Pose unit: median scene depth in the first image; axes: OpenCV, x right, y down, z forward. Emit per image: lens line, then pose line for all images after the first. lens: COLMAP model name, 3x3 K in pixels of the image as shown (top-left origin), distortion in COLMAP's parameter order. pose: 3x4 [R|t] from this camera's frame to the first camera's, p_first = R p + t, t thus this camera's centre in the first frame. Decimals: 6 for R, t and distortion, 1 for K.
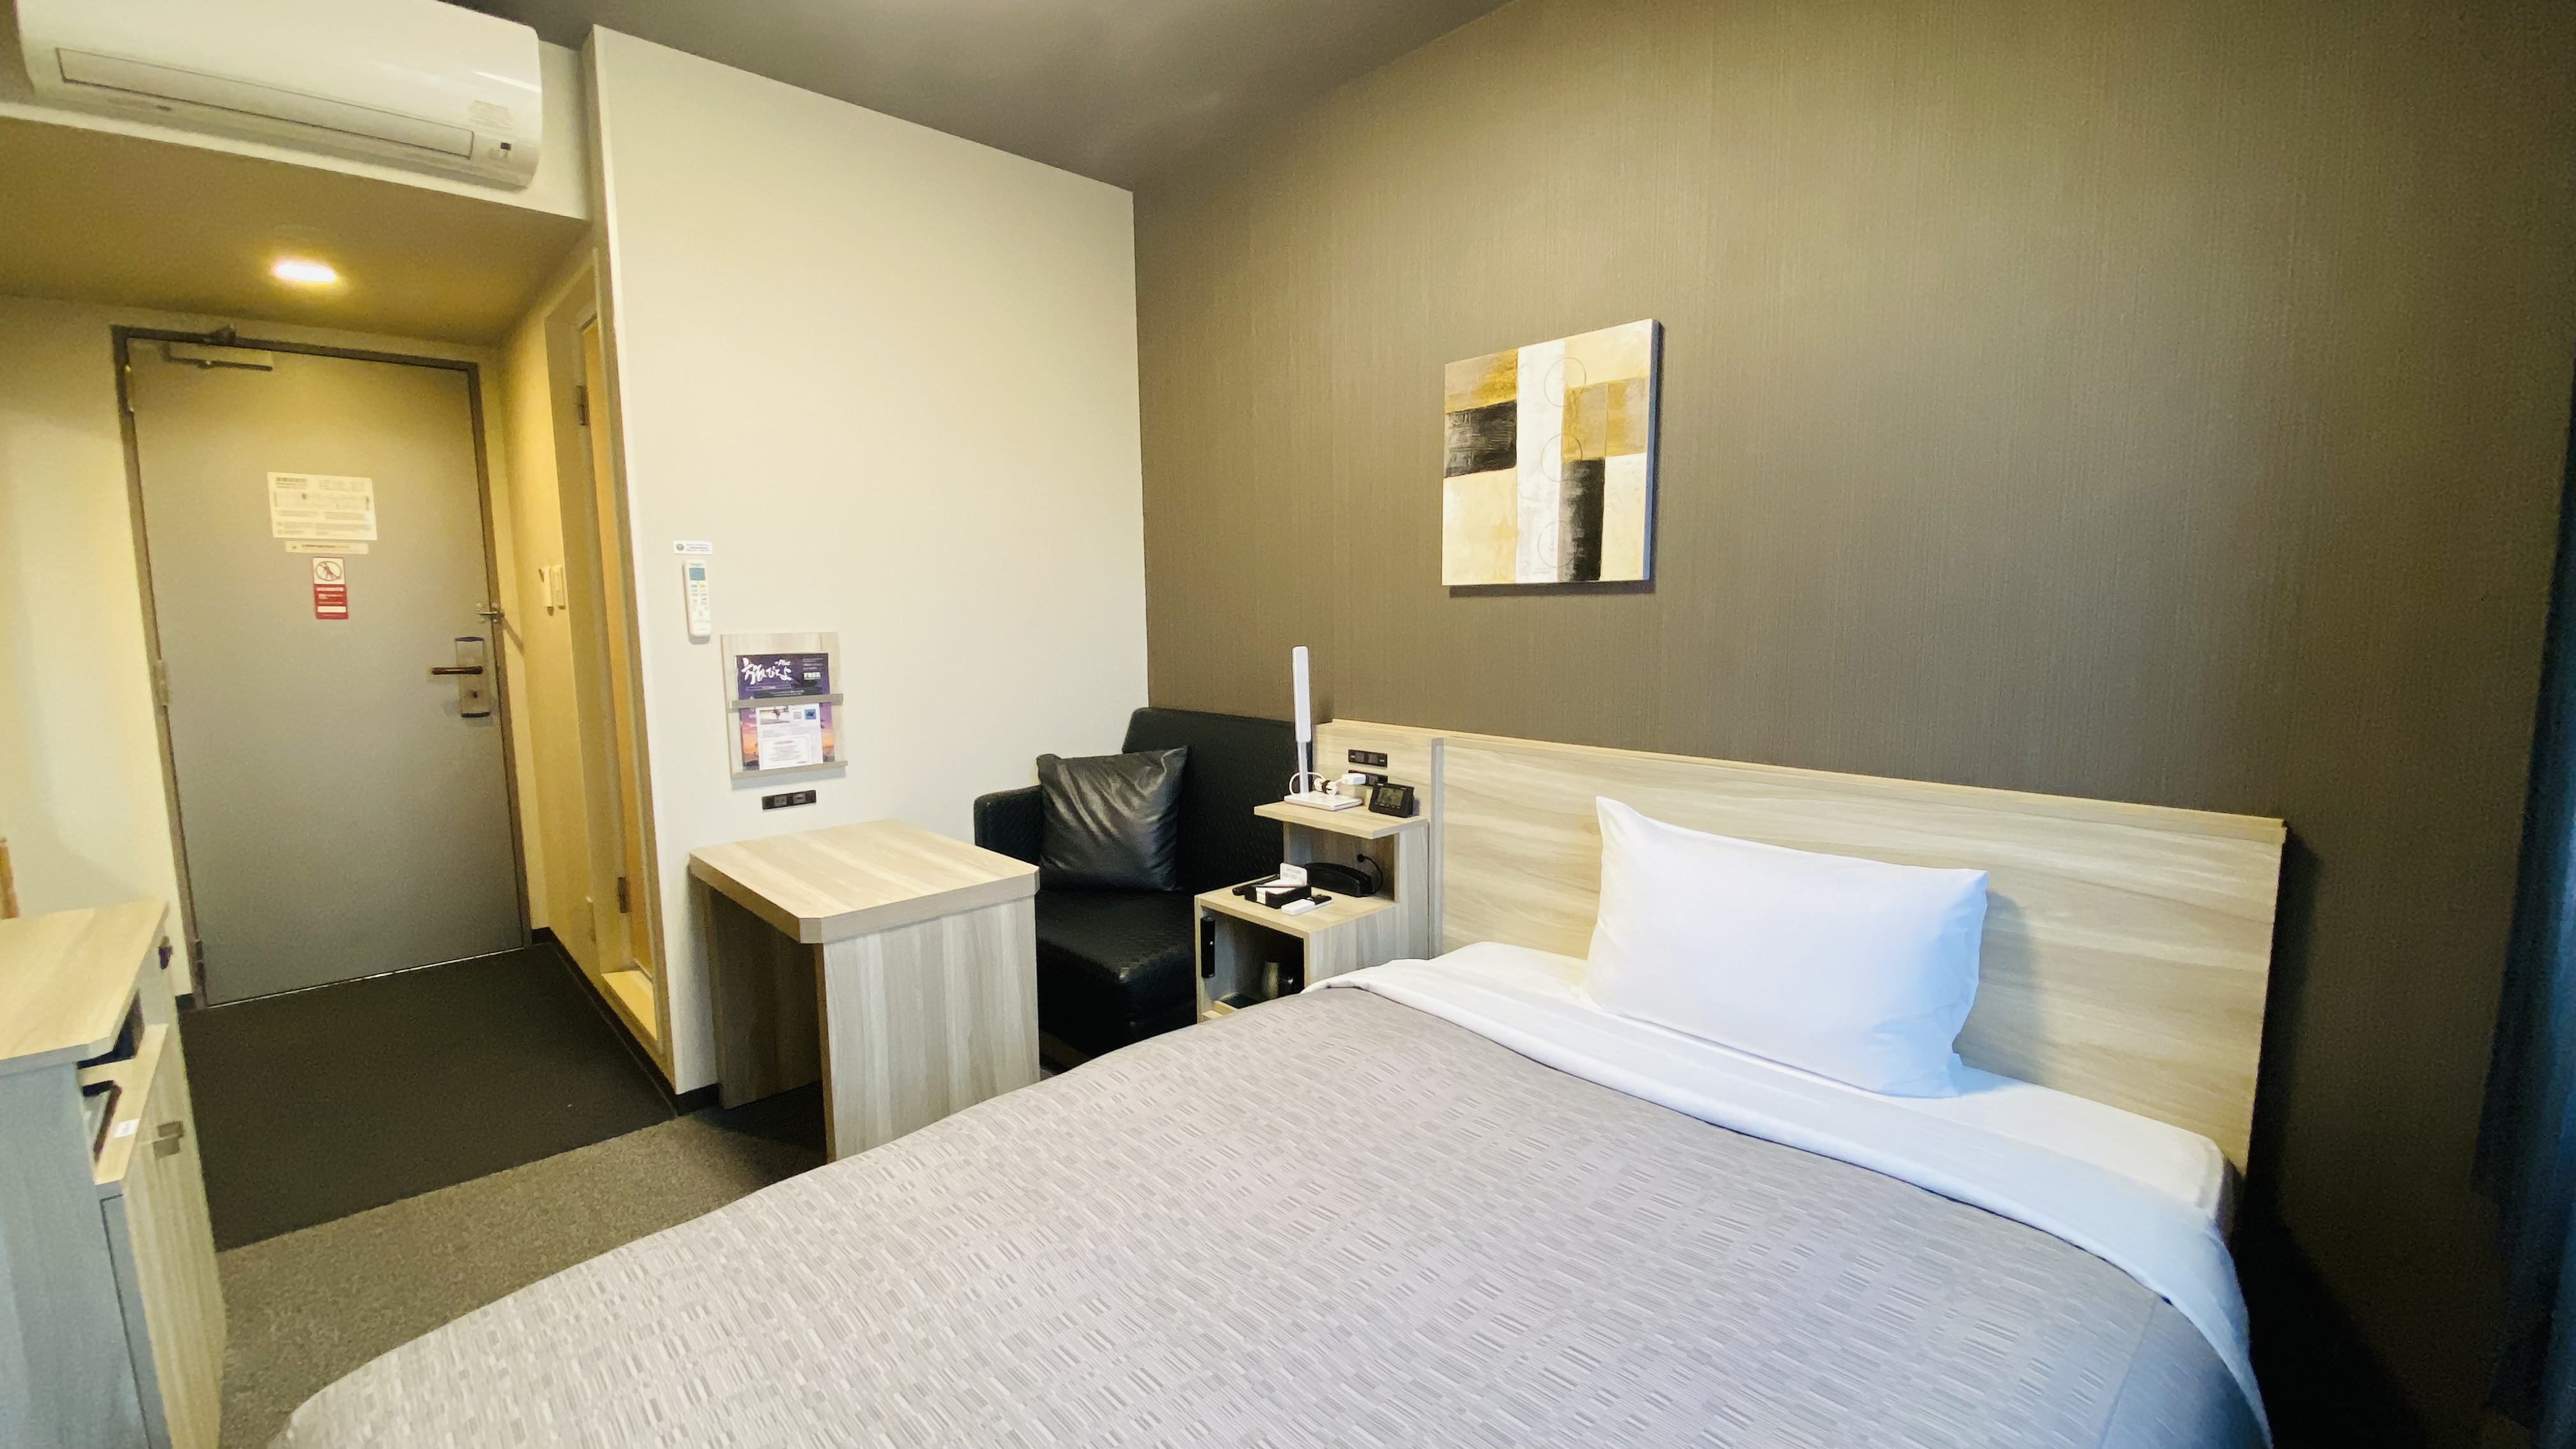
lens RADIAL K [[1036.5, 0, 1288.0], [0, 1036.5, 724.5], [0, 0, 1]] dist [0.000743, -0.000016]
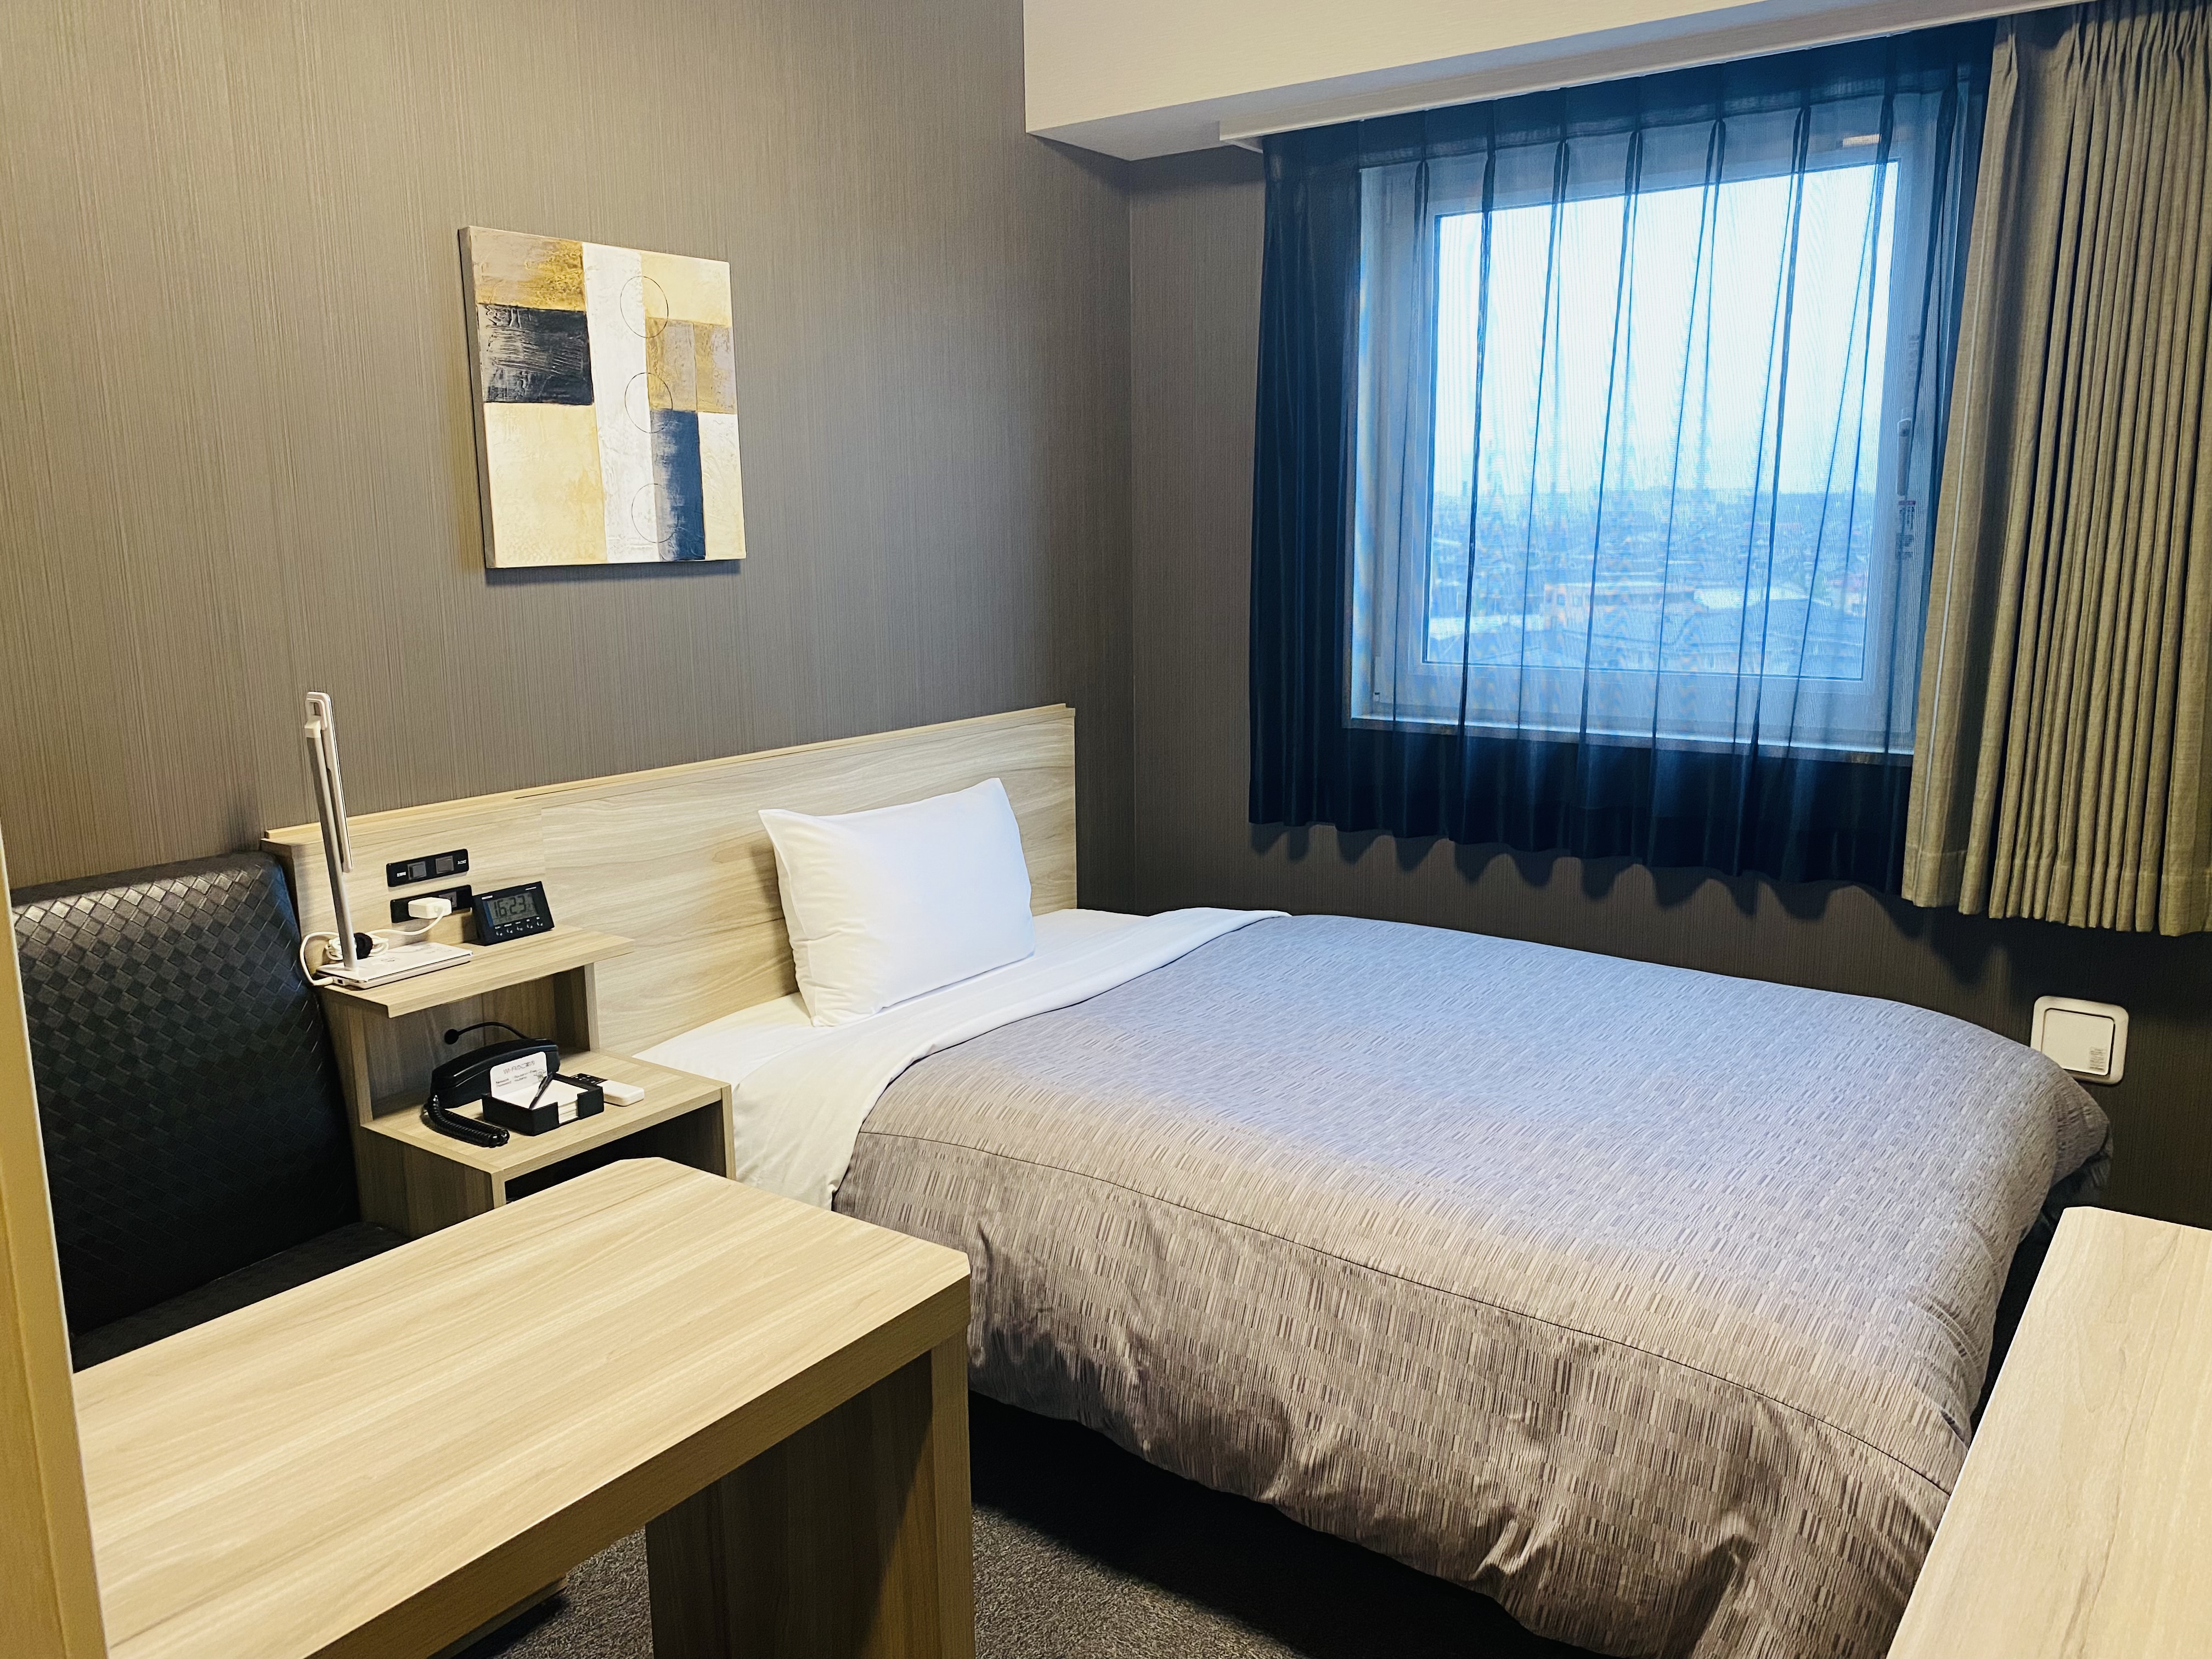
lens RADIAL K [[1711.8, 0, 1106.0], [0, 1711.8, 829.5], [0, 0, 1]] dist [-0.025764, -0.003229]
pose [[-0.214178, -0.158095, 0.963916, -1.090868], [0.134769, 0.972595, 0.189463, -0.139852], [-0.967453, 0.170485, -0.187002, 0.951447]]
